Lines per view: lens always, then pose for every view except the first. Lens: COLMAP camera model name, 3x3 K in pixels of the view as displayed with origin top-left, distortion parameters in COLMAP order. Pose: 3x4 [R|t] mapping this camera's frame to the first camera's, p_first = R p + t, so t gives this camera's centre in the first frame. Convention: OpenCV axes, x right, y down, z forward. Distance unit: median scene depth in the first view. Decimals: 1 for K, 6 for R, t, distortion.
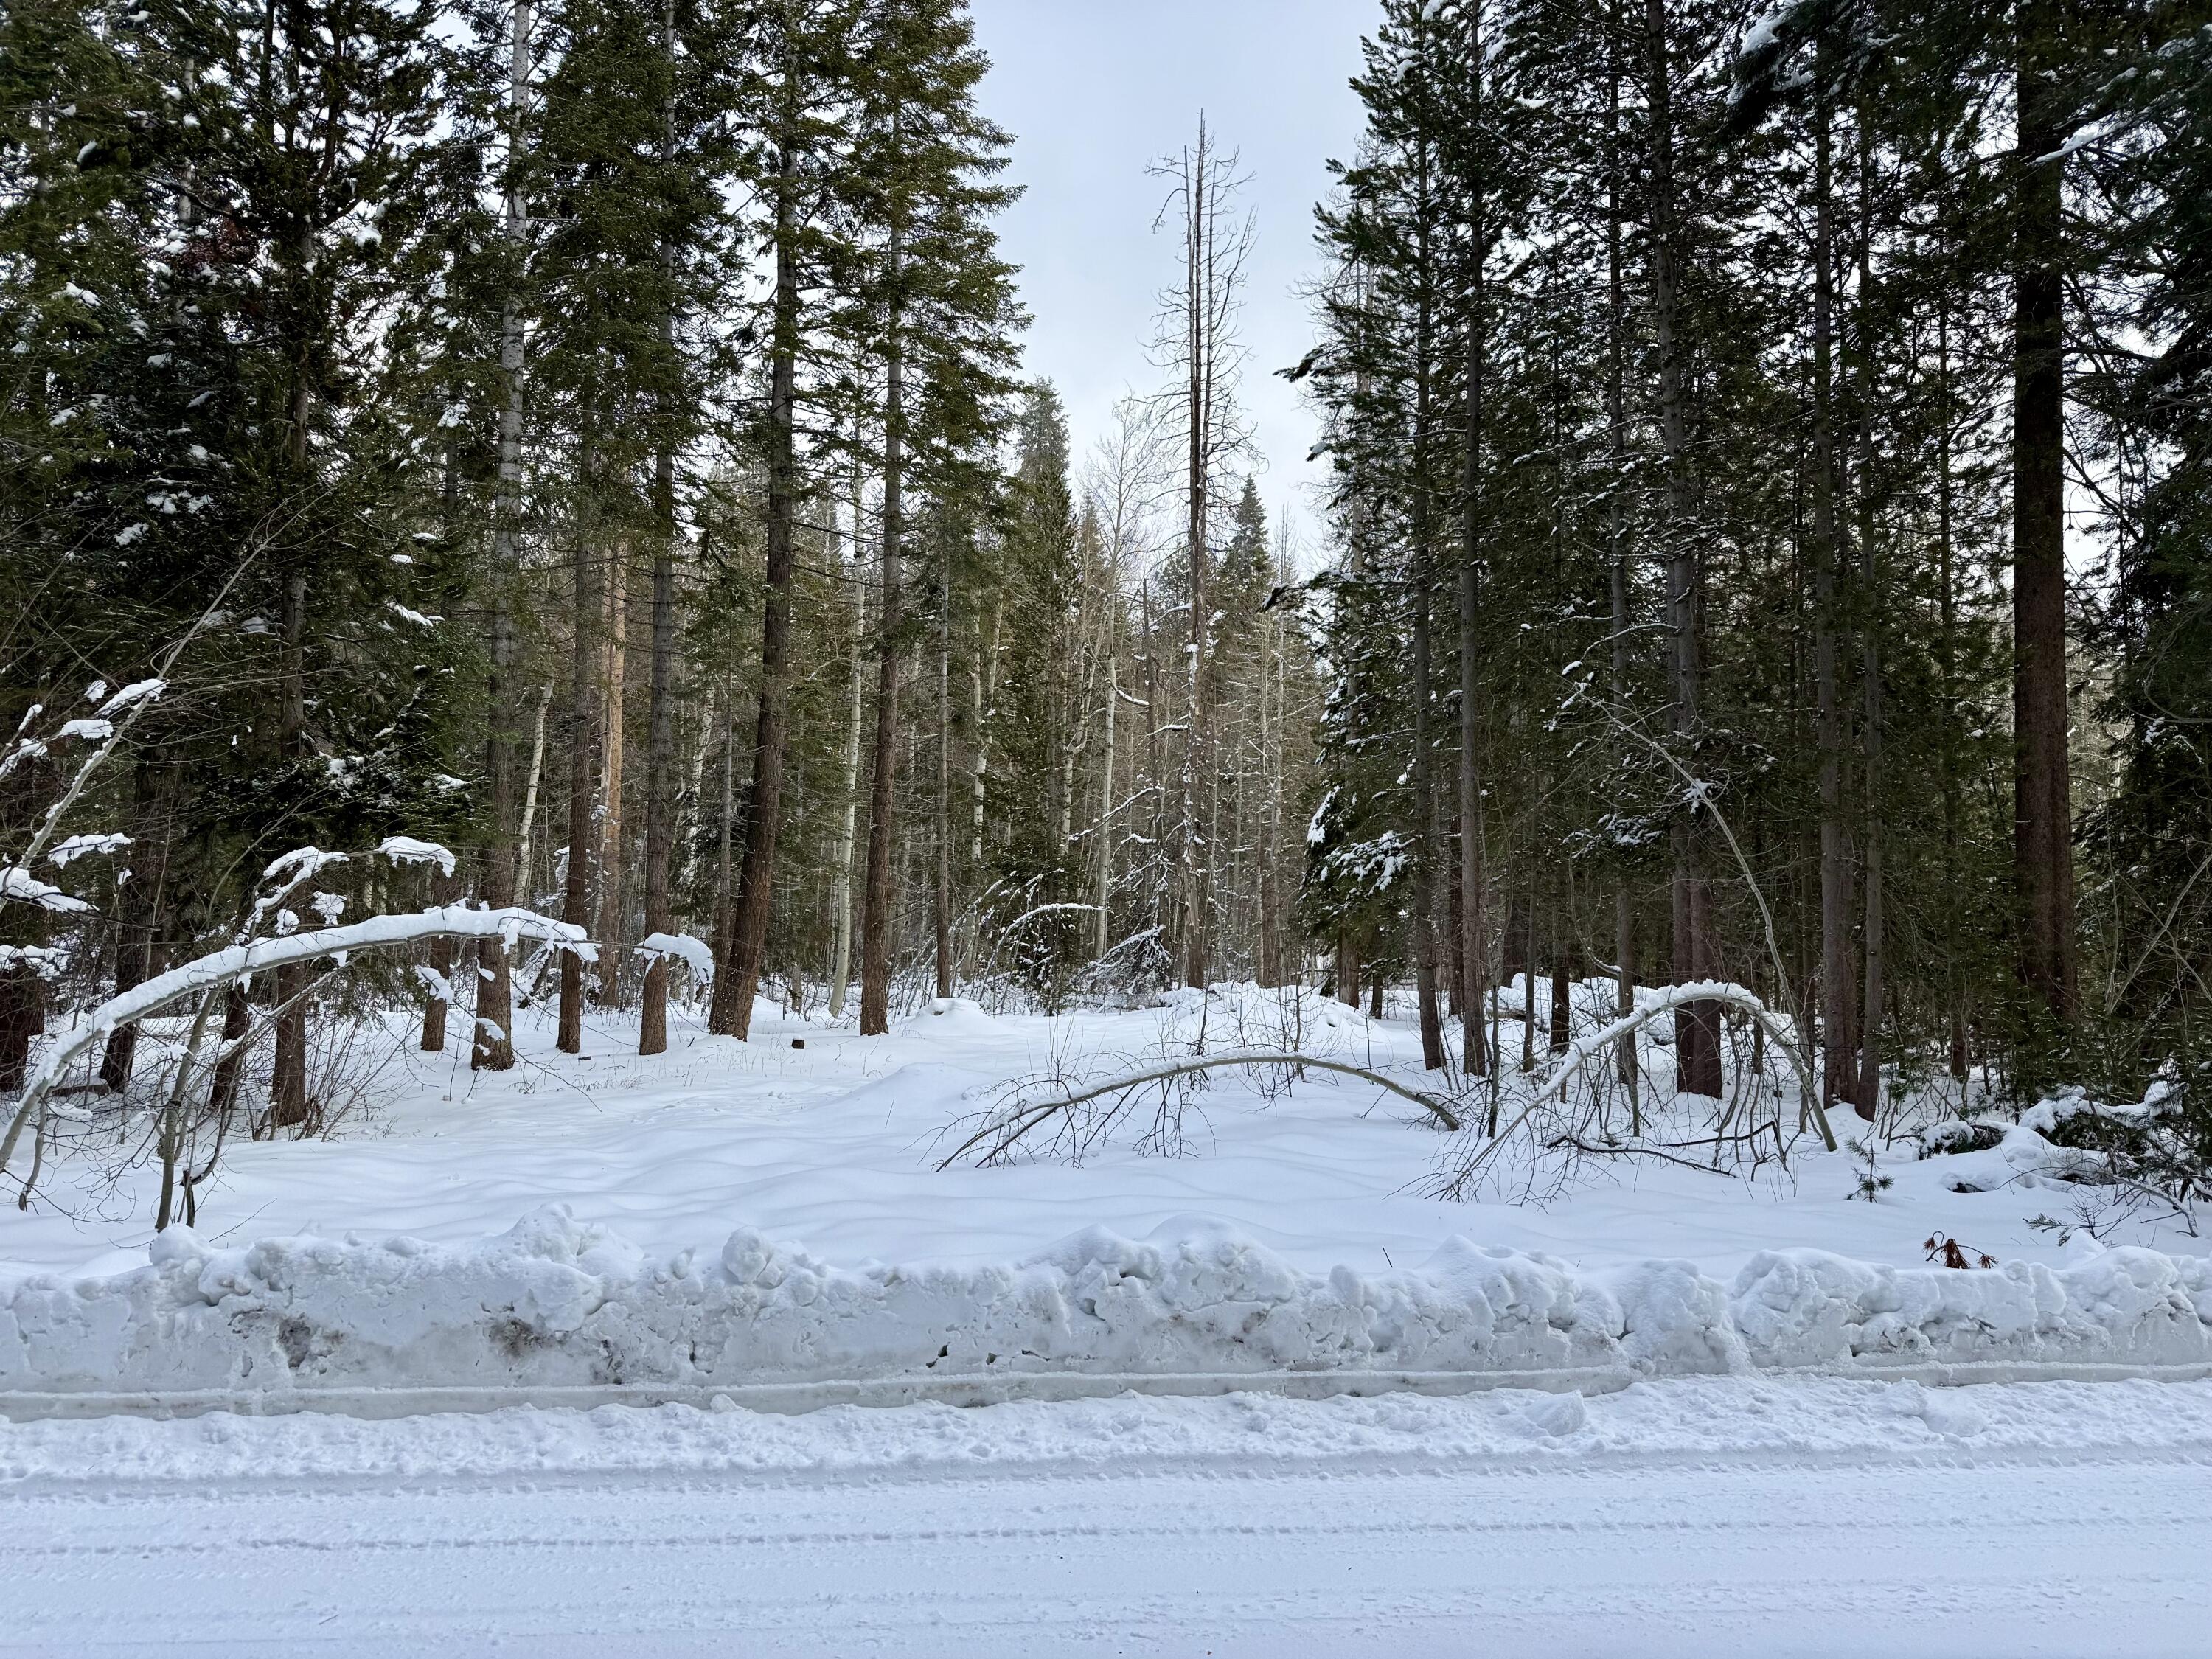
lens RADIAL K [[1558.6, 0, 1103.3], [0, 1558.6, 844.3], [0, 0, 1]] dist [0.050808, -0.060261]
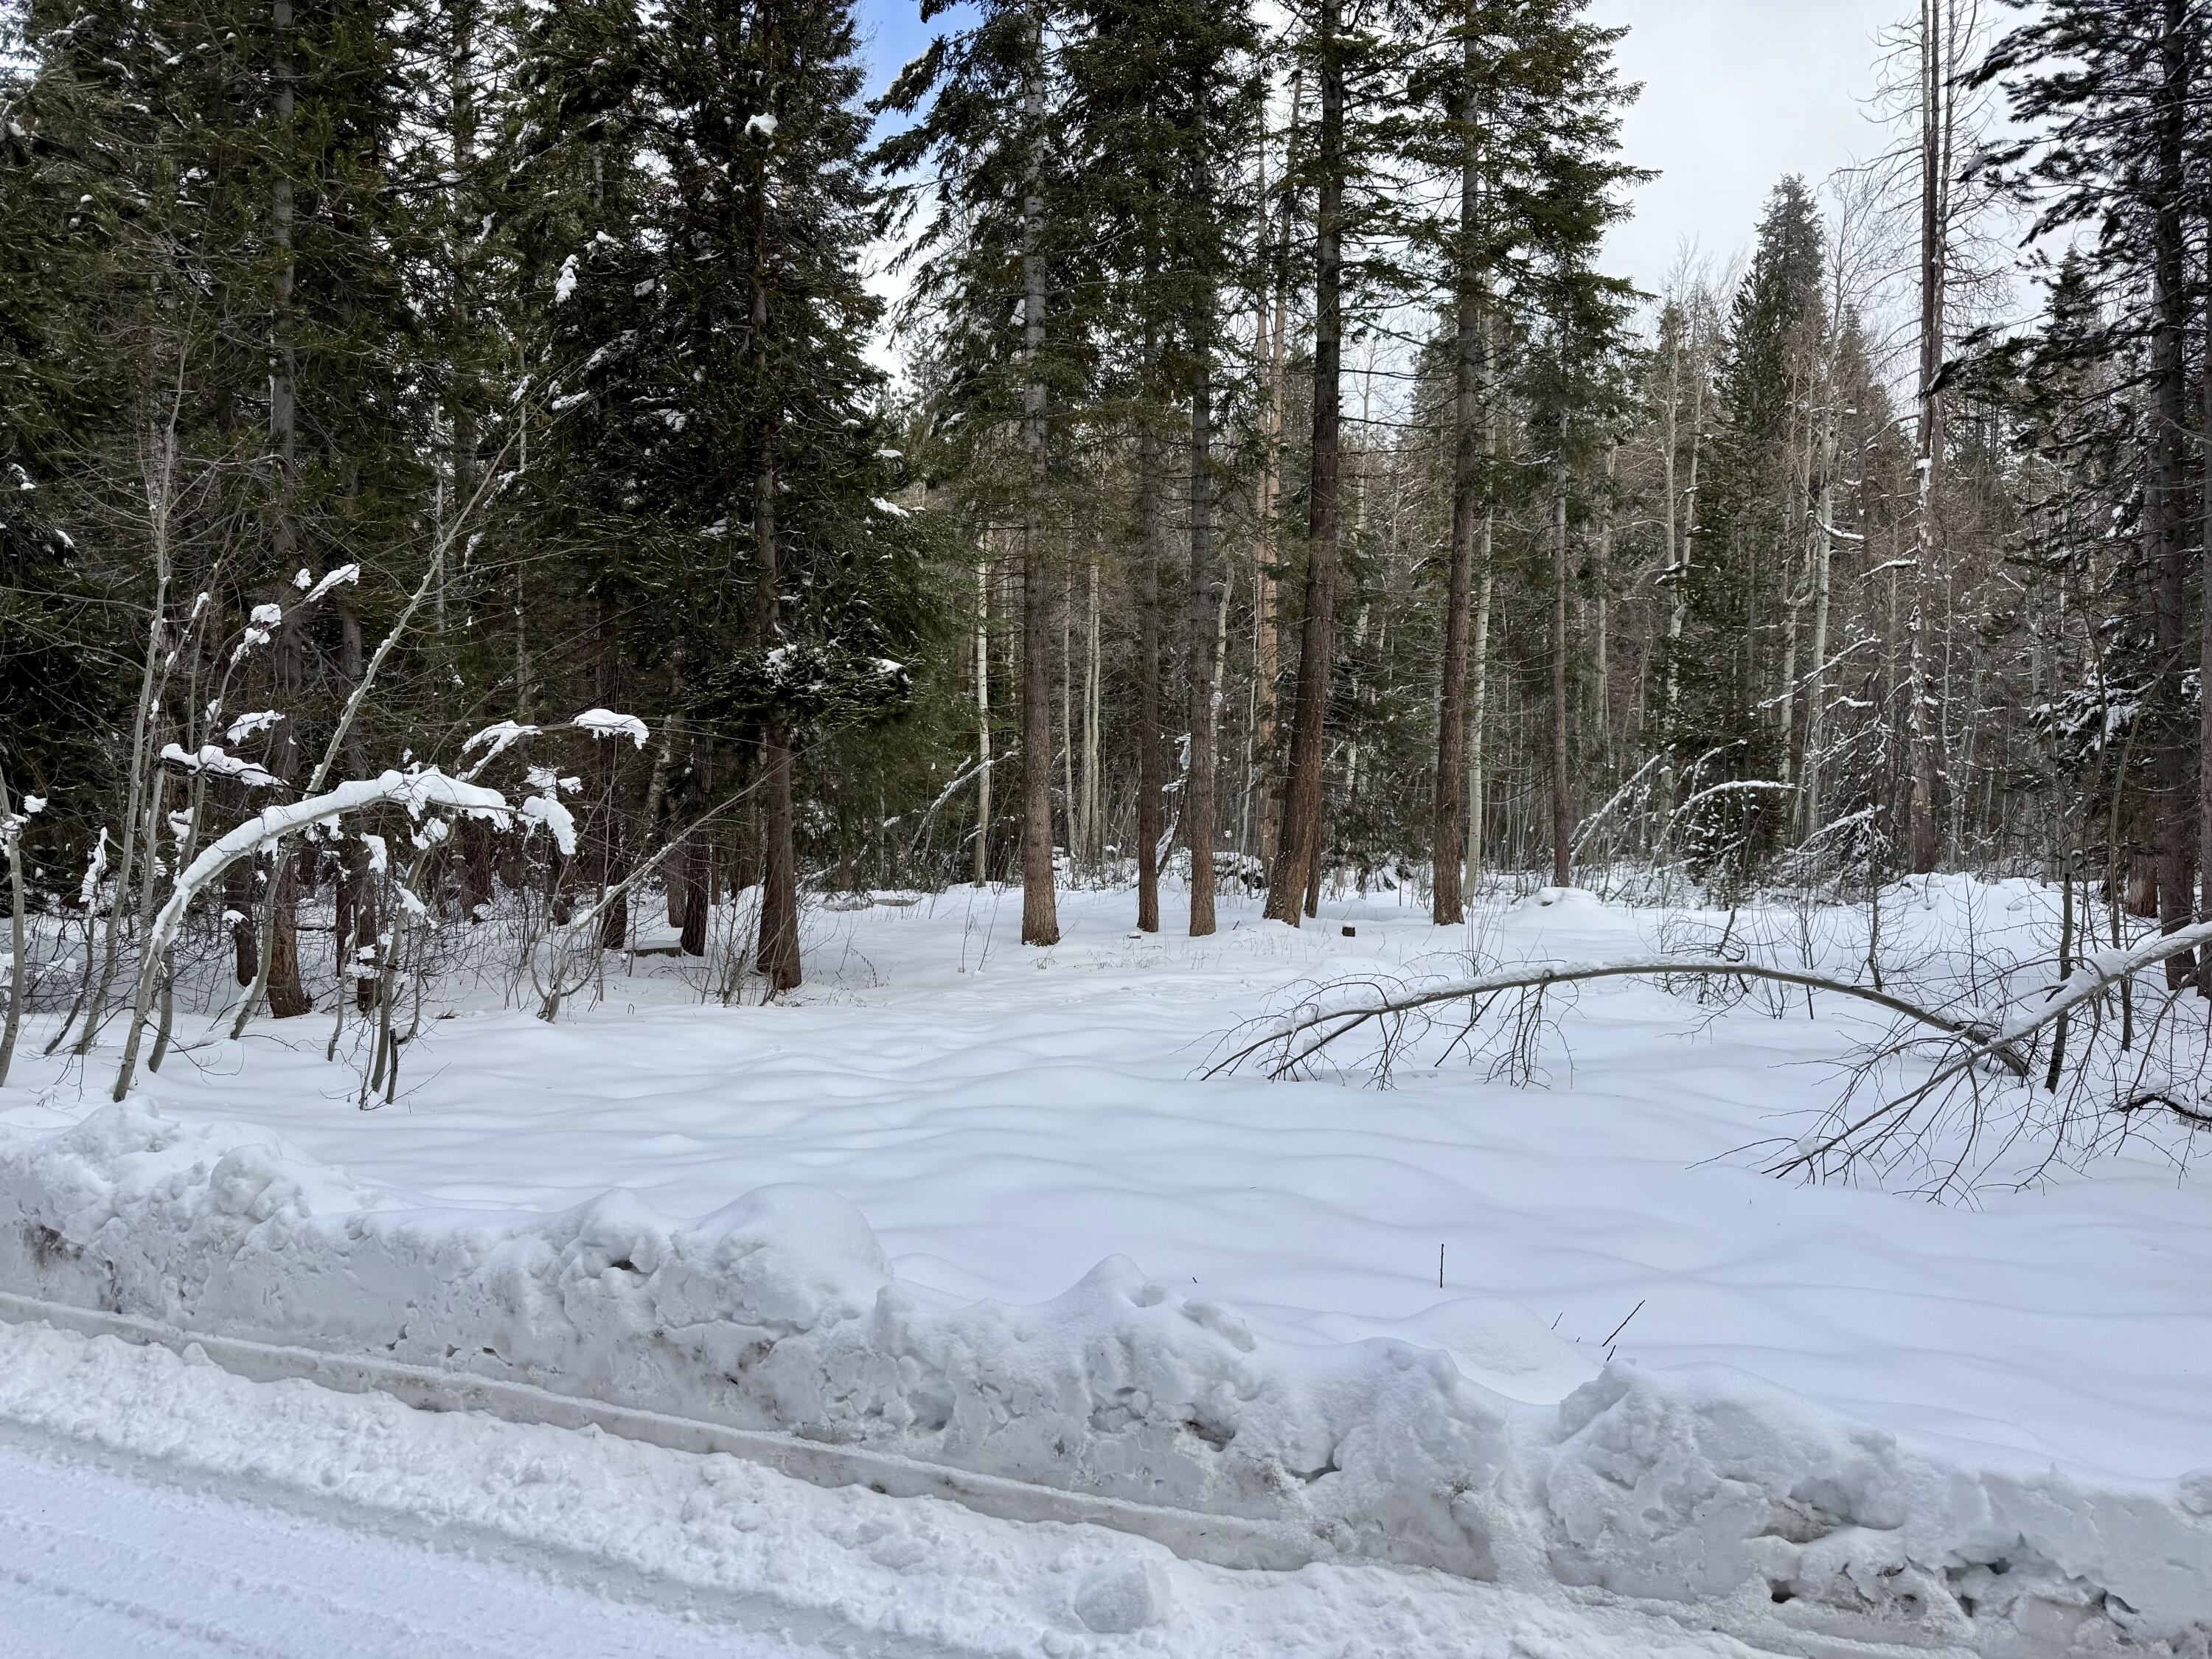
lens RADIAL K [[1558.6, 0, 1116.1], [0, 1558.6, 825.9], [0, 0, 1]] dist [0.050808, -0.060261]
pose [[0.880603, -0.005318, -0.473825, 0.319190], [0.033103, 0.998184, 0.050320, 0.030957], [0.472697, -0.059998, 0.879180, 0.291628]]
